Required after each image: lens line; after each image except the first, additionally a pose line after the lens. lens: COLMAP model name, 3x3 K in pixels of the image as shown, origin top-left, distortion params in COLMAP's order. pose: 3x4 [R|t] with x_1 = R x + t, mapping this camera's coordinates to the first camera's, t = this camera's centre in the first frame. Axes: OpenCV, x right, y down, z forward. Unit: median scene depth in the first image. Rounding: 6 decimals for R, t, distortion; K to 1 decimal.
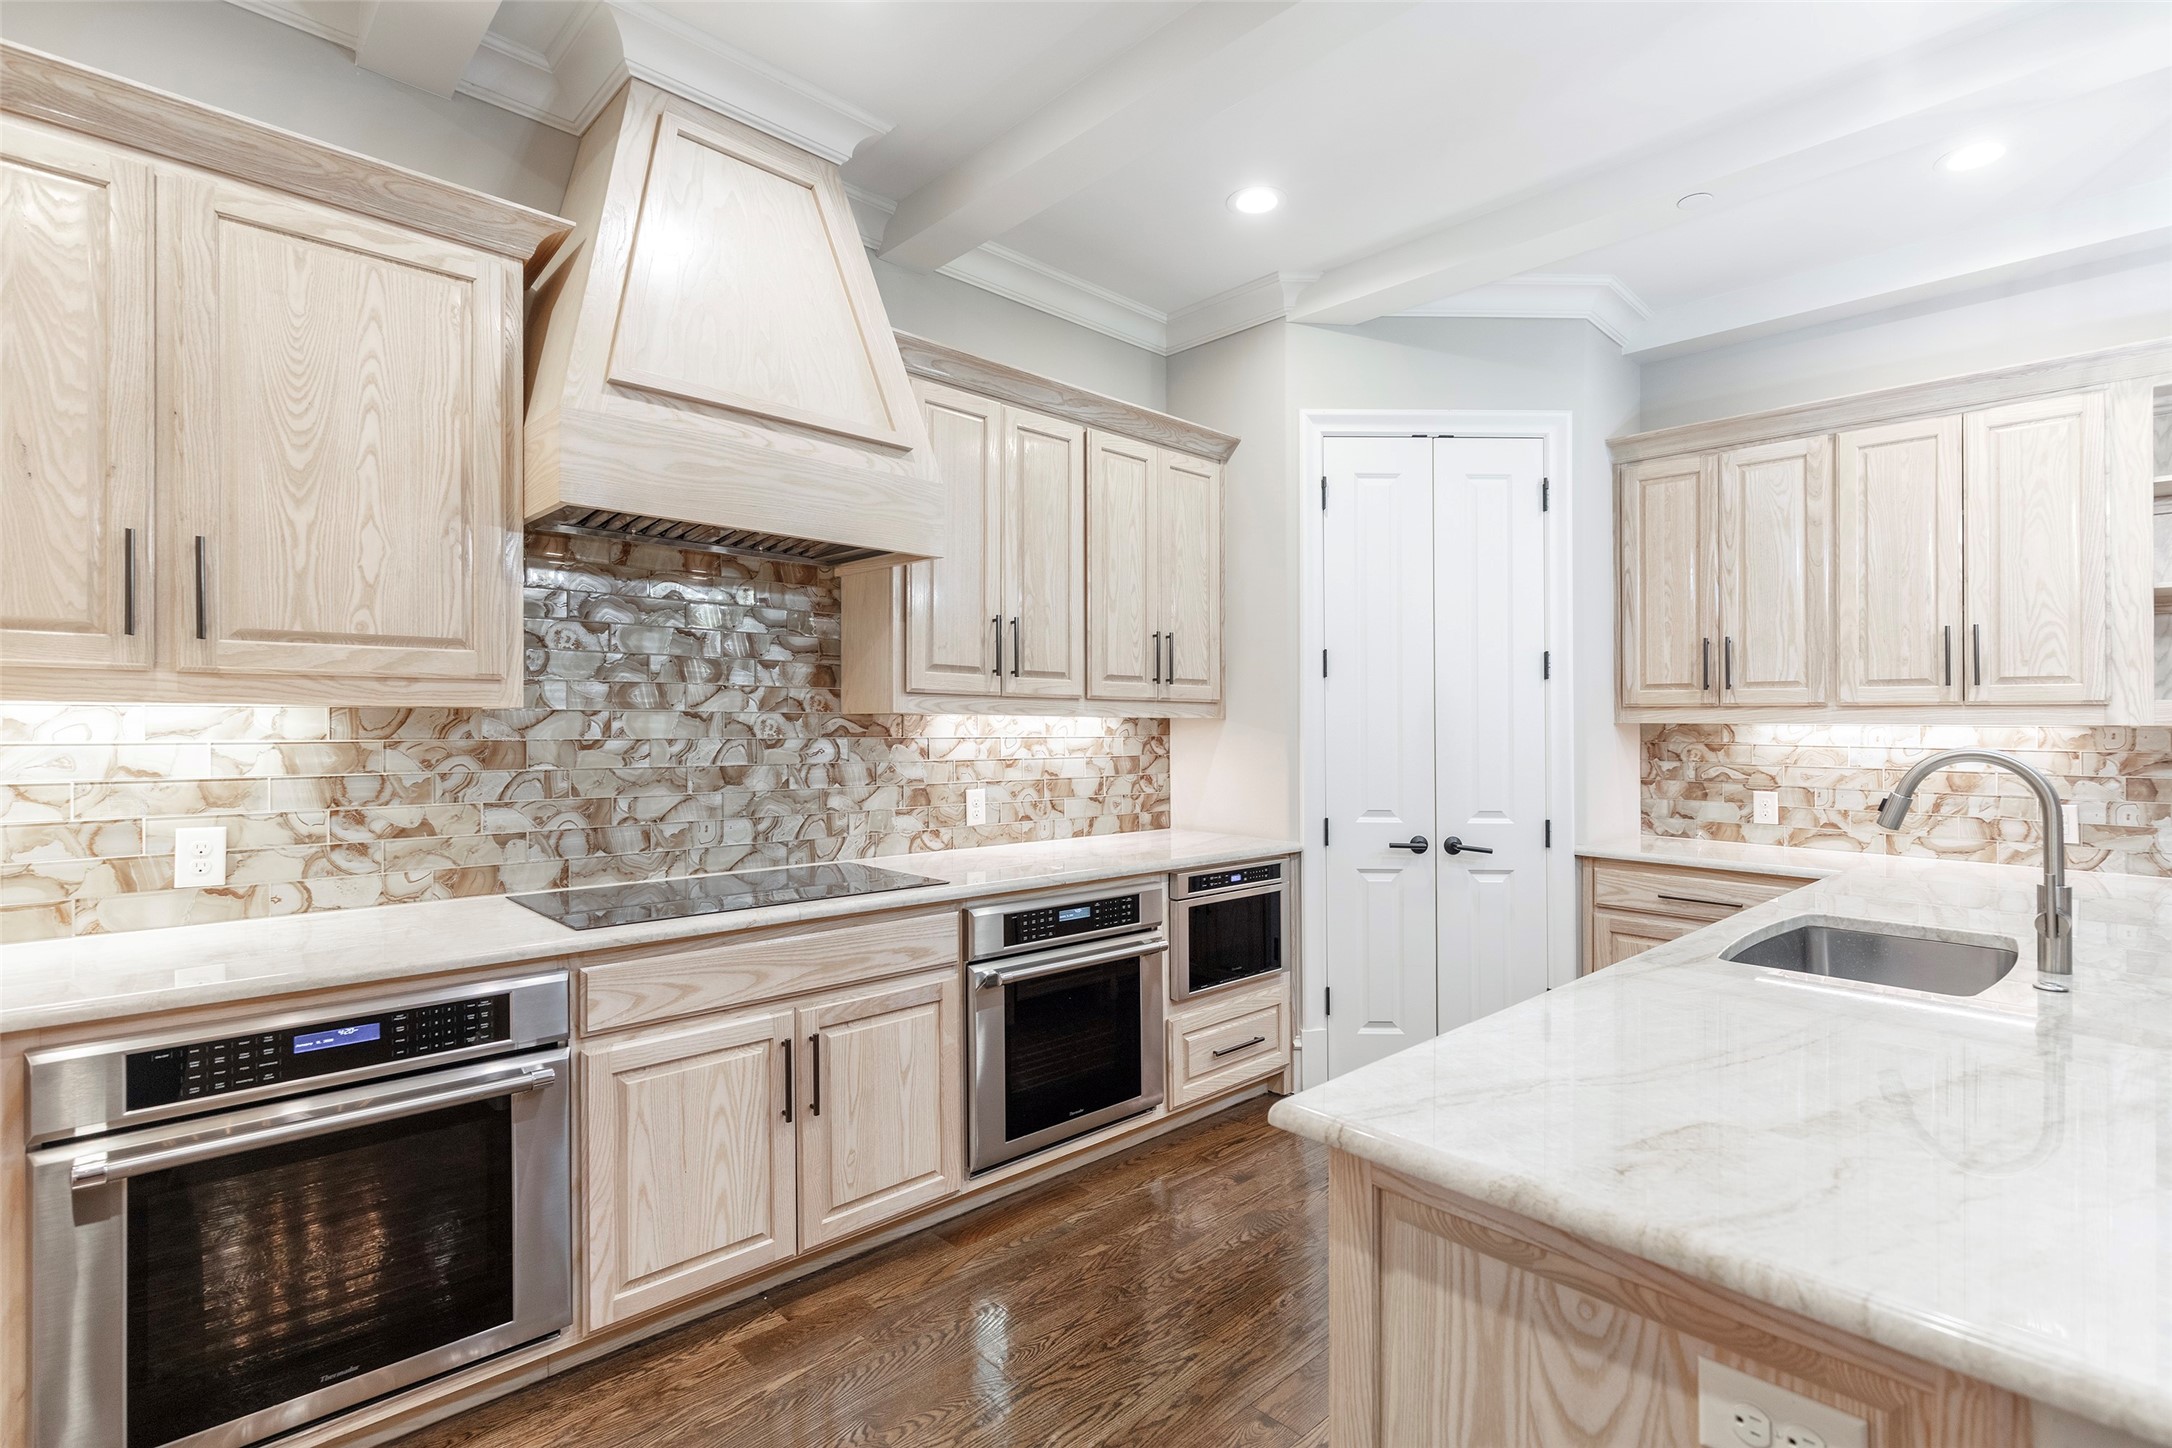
lens RADIAL K [[1015.7, 0, 1086.4], [0, 1015.7, 734.2], [0, 0, 1]] dist [-0.001325, 0.000073]
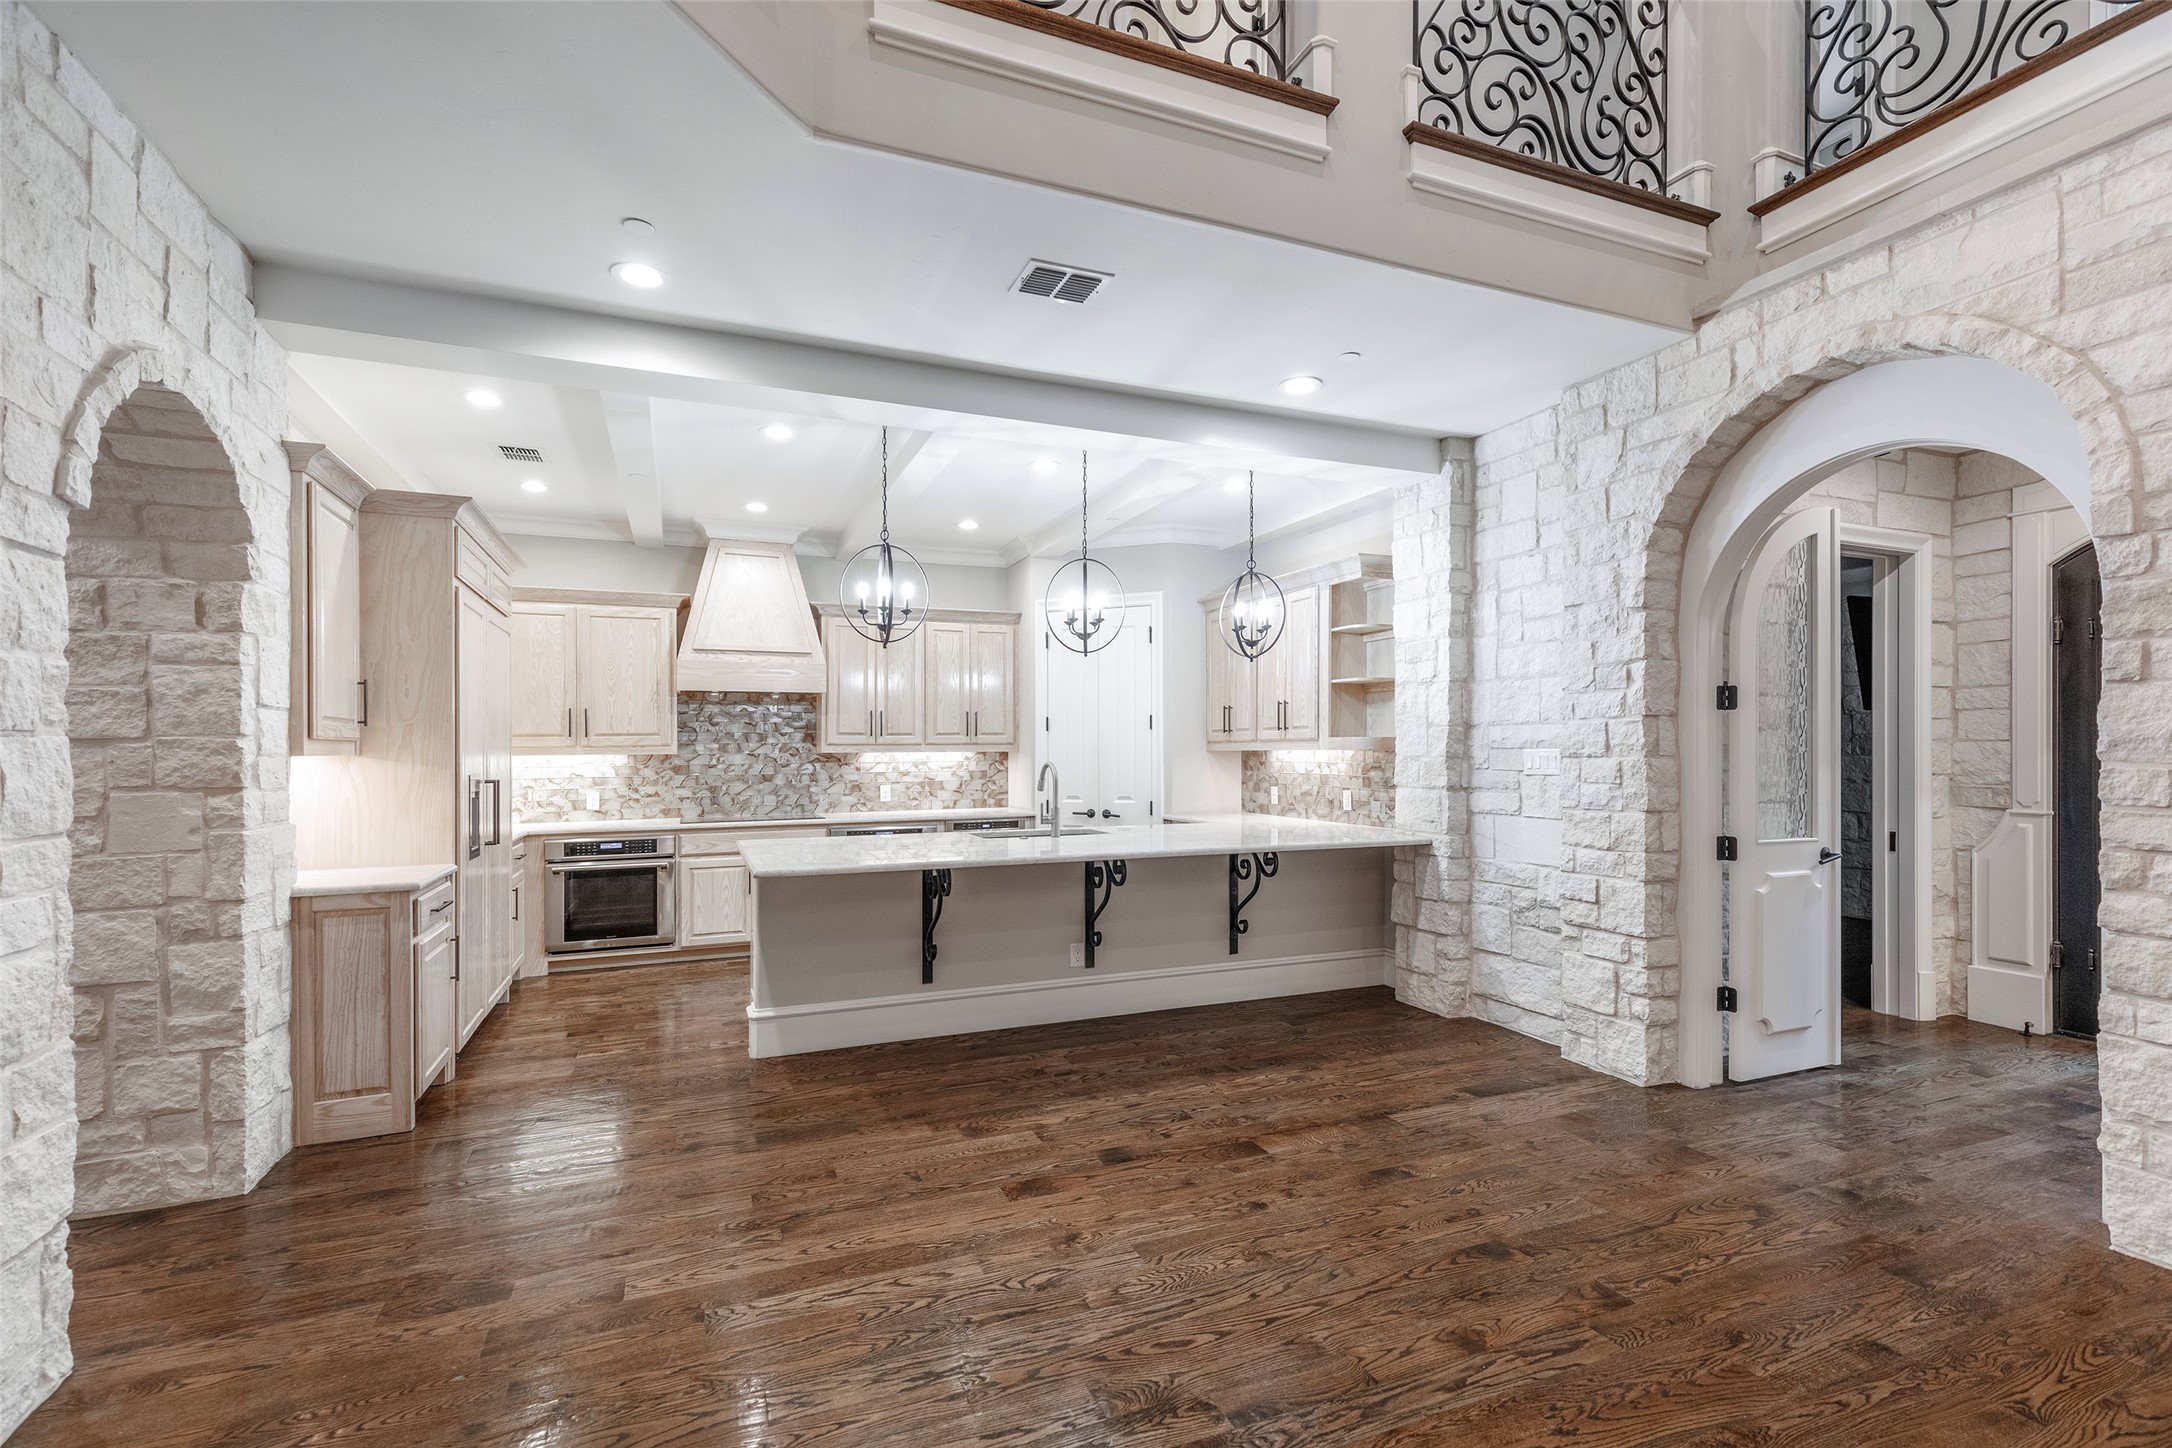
lens RADIAL K [[977.2, 0, 1093.4], [0, 977.2, 744.7], [0, 0, 1]] dist [0.010188, -0.001055]
pose [[0.933160, -0.018036, -0.359008, 1.300857], [0.011792, 0.999739, -0.019574, 0.014414], [0.359267, 0.014032, 0.933129, -1.010580]]
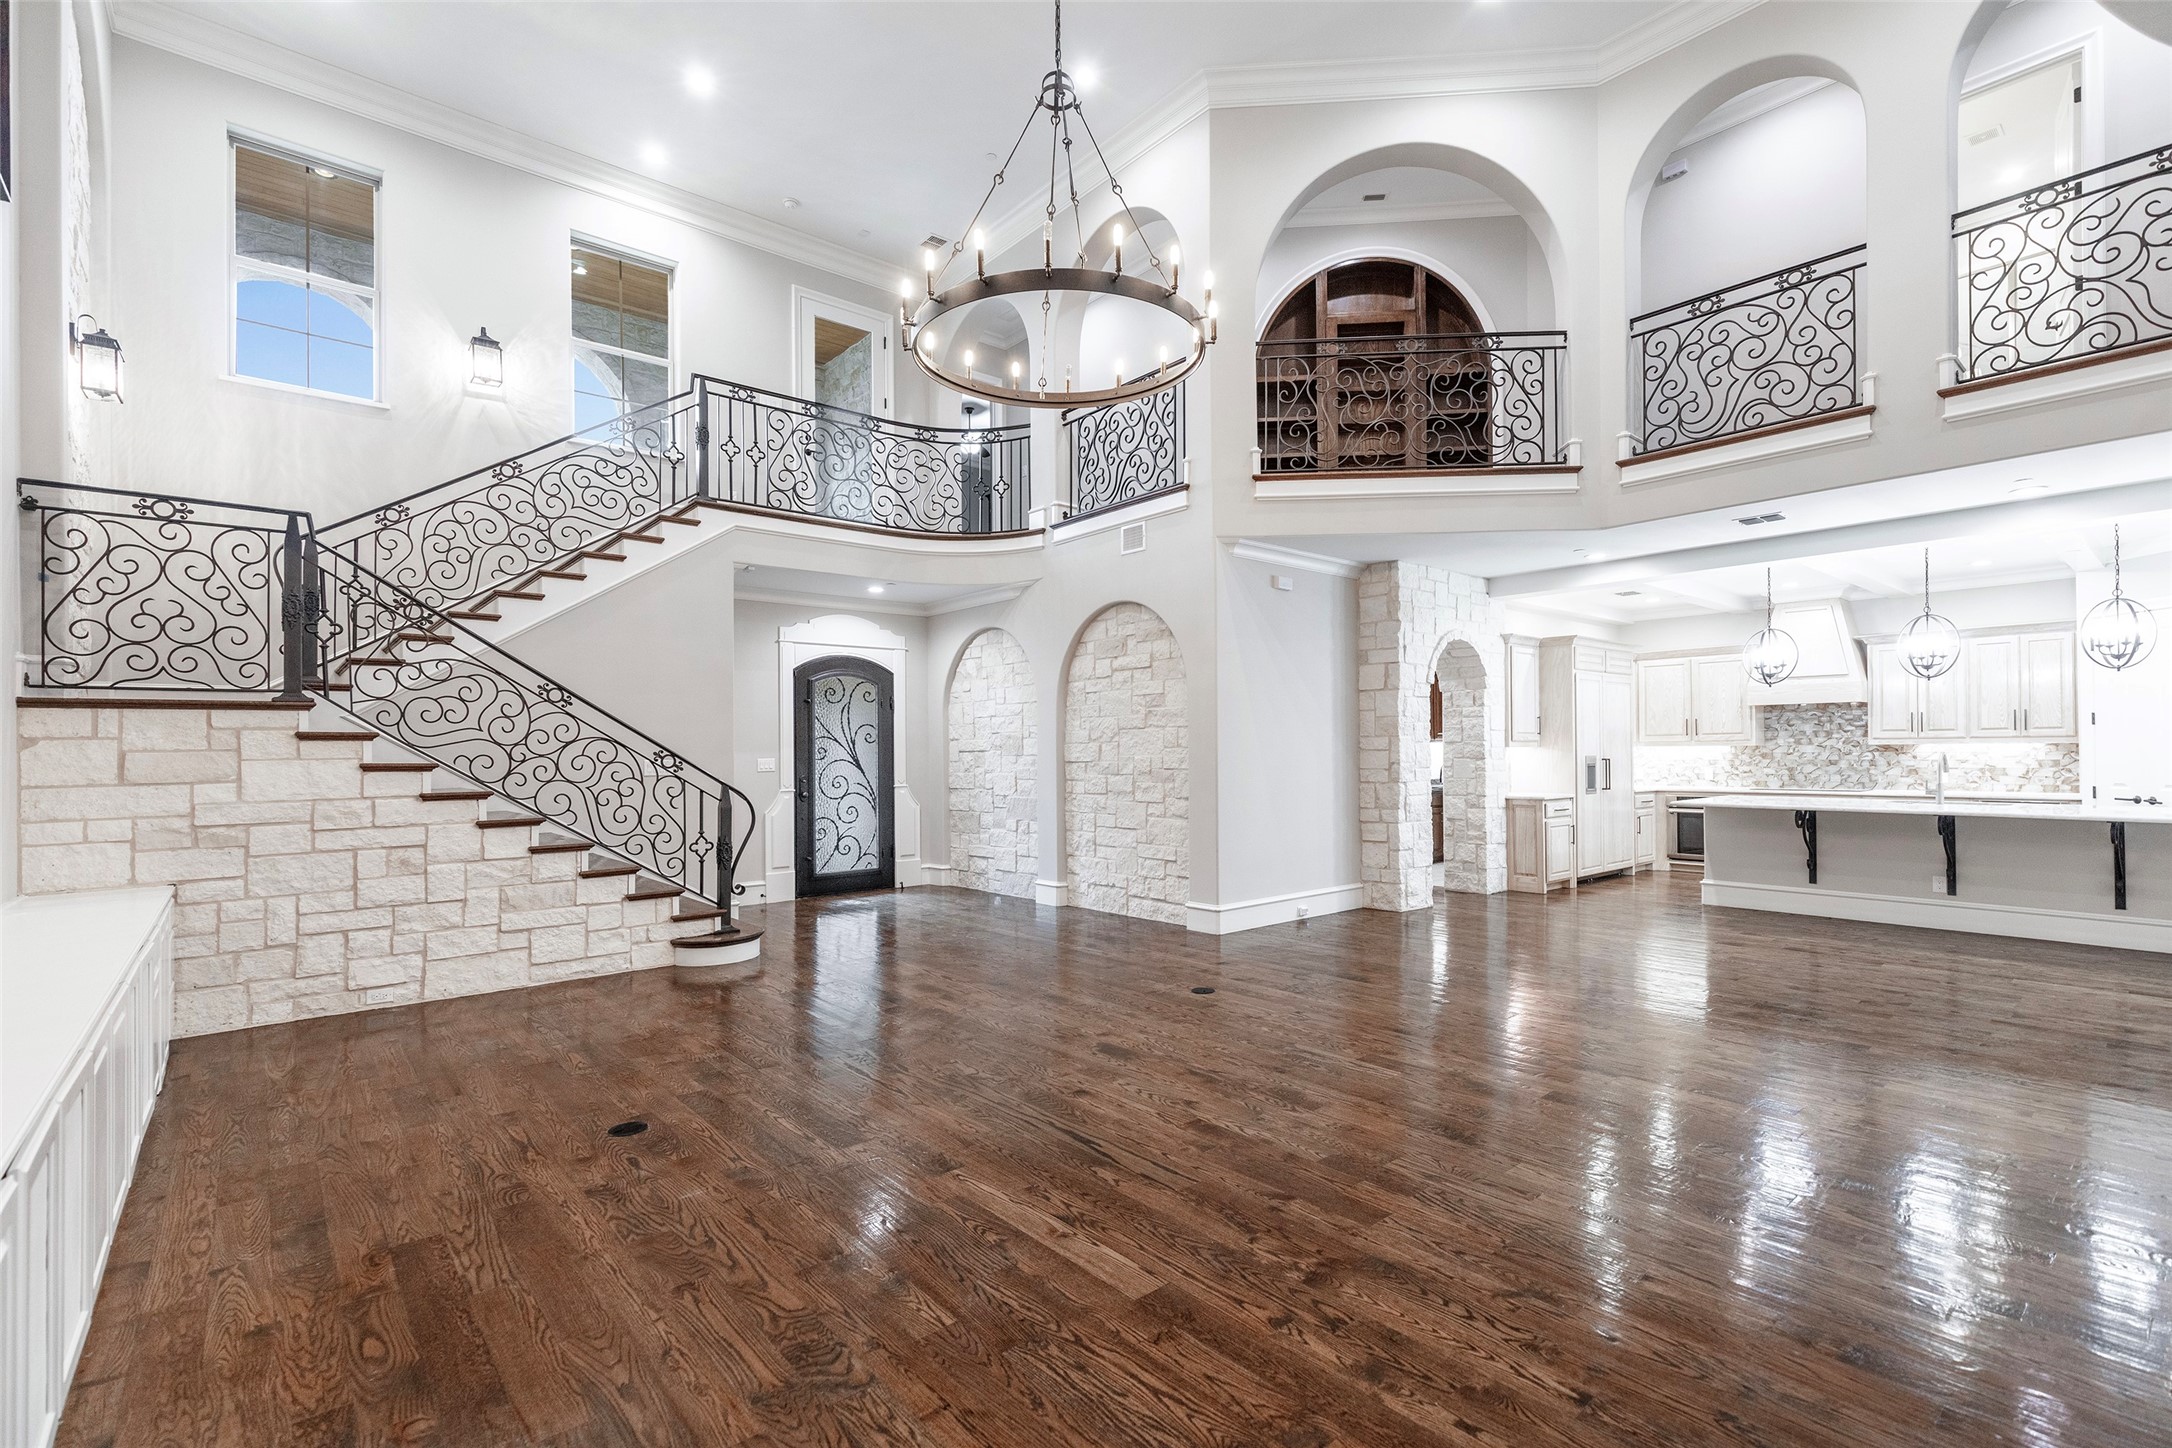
lens RADIAL K [[977.2, 0, 1093.4], [0, 977.2, 744.7], [0, 0, 1]] dist [0.010188, -0.001055]
pose [[-0.059096, -0.014861, -0.998142, 3.279276], [-0.002862, 0.999888, -0.014718, 0.036167], [0.998248, 0.001987, -0.059132, -1.419781]]
